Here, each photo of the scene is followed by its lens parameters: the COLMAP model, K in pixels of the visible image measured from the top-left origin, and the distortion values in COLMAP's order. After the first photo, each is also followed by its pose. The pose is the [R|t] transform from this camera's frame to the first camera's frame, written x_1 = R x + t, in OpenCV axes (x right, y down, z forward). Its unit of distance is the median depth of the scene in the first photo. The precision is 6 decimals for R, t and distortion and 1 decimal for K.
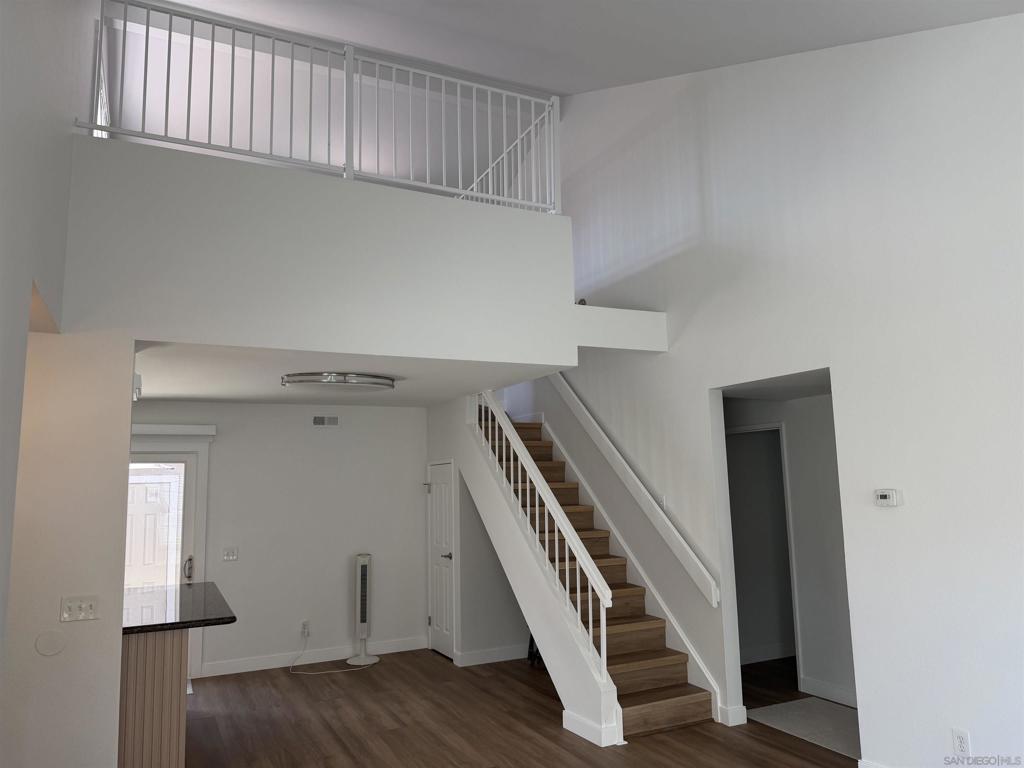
lens RADIAL K [[709.0, 0, 512.0], [0, 709.0, 384.0], [0, 0, 1]] dist [0.043161, -0.142427]
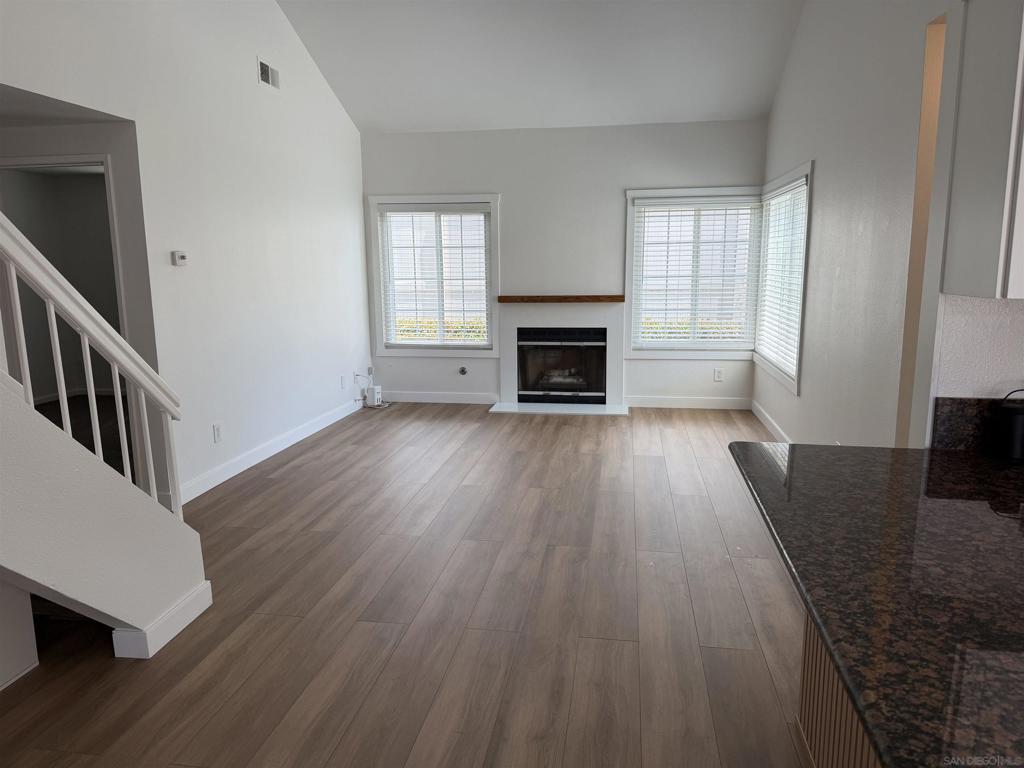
lens RADIAL K [[717.9, 0, 515.2], [0, 717.9, 387.0], [0, 0, 1]] dist [0.055306, -0.098969]
pose [[-0.817005, -0.073551, 0.571921, -0.527884], [-0.056174, 0.997266, 0.048006, 0.244920], [-0.573889, 0.007094, -0.818903, 1.434964]]
